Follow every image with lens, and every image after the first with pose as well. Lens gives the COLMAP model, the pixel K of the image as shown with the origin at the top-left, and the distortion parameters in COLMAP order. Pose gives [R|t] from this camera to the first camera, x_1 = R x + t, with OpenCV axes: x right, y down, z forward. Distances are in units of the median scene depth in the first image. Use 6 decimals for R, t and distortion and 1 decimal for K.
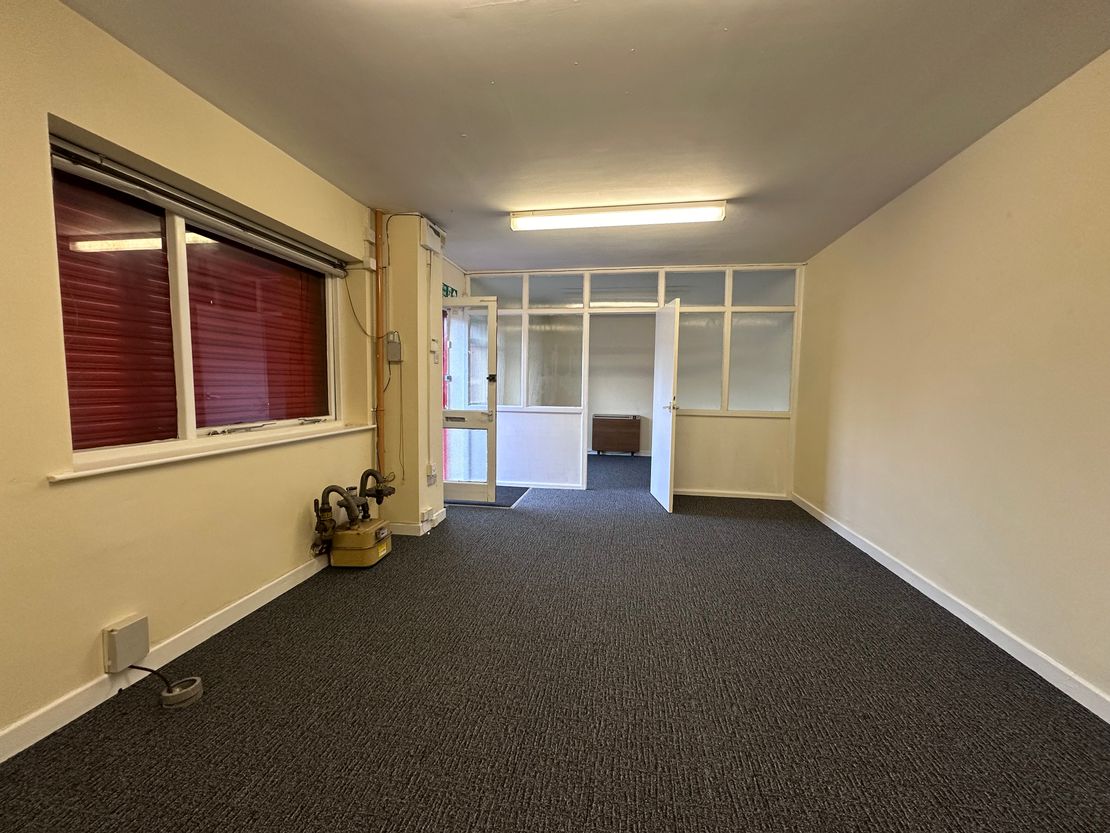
lens RADIAL K [[443.4, 0, 553.4], [0, 443.4, 417.7], [0, 0, 1]] dist [-0.002000, -0.000387]
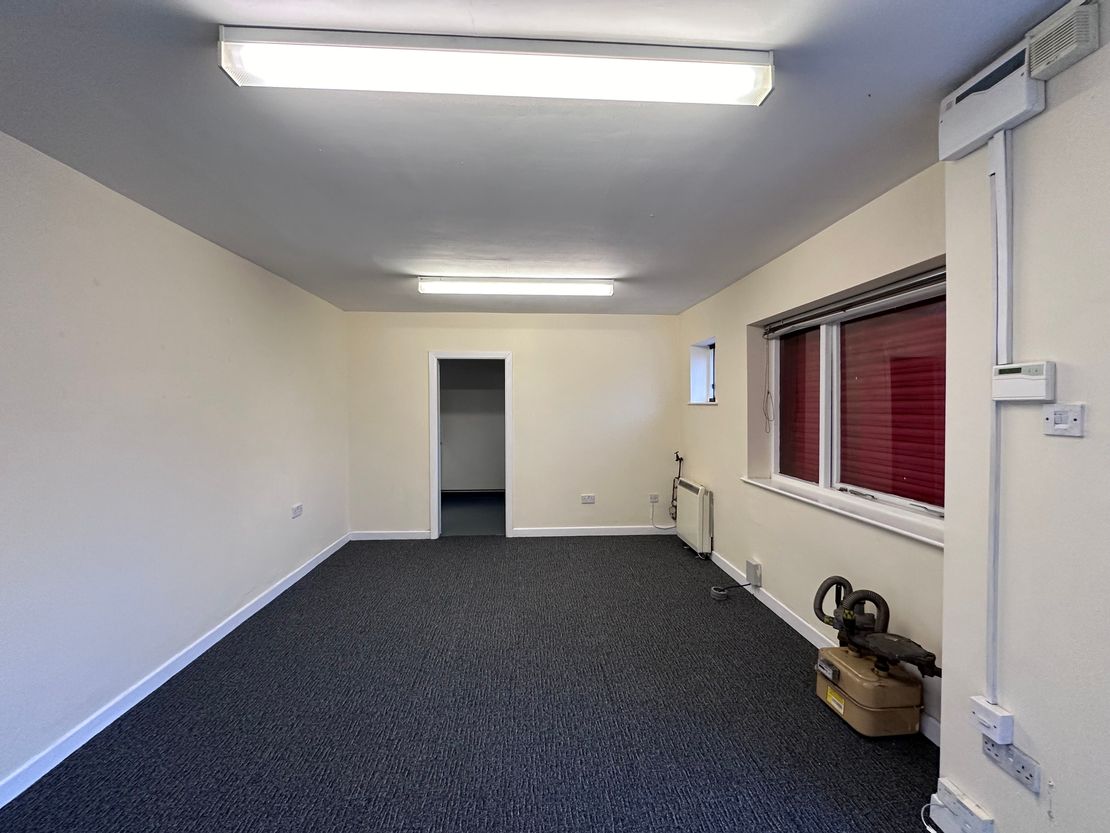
lens RADIAL K [[443.4, 0, 553.4], [0, 443.4, 417.7], [0, 0, 1]] dist [-0.002000, -0.000387]
pose [[-0.974047, -0.008050, -0.226202, 0.181103], [-0.030807, 0.994783, 0.097255, -0.174713], [0.224239, 0.101699, -0.969213, 1.386291]]
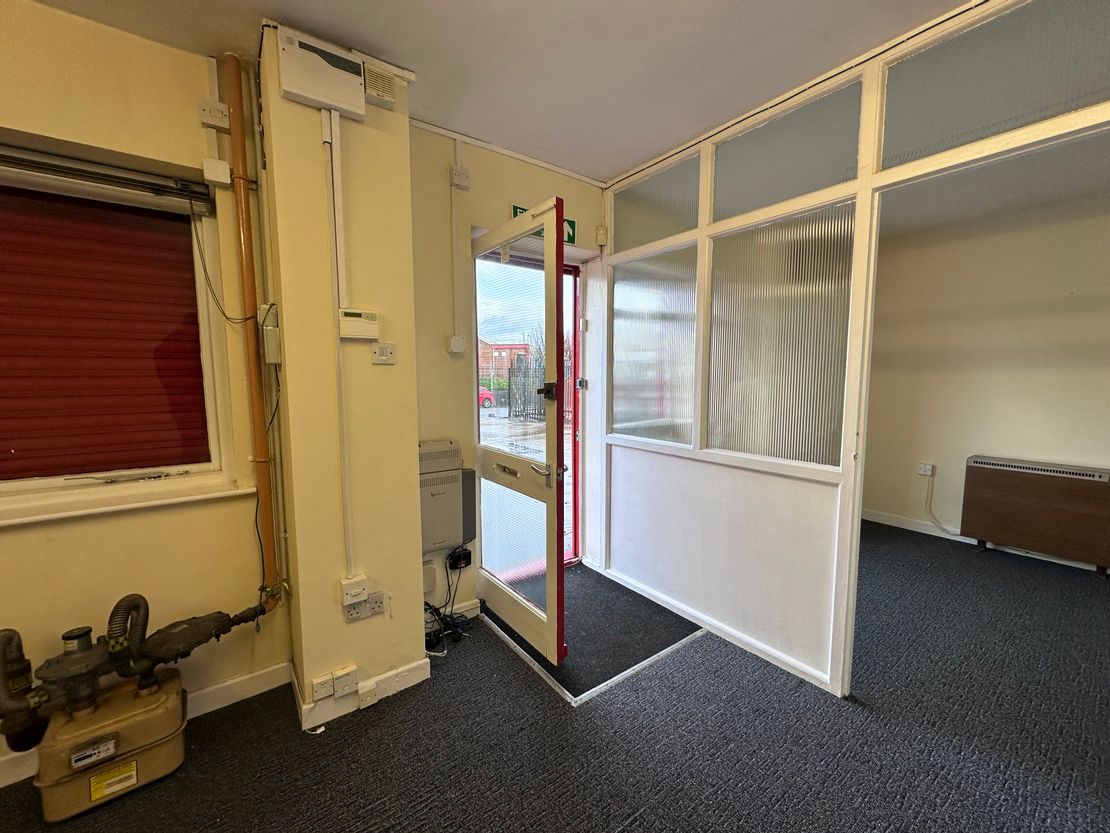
lens RADIAL K [[443.4, 0, 553.4], [0, 443.4, 417.7], [0, 0, 1]] dist [-0.002000, -0.000387]
pose [[0.718498, 0.046494, -0.693973, 0.217847], [-0.036268, 0.998910, 0.029375, -0.096872], [0.694582, 0.004063, 0.719402, 0.892840]]
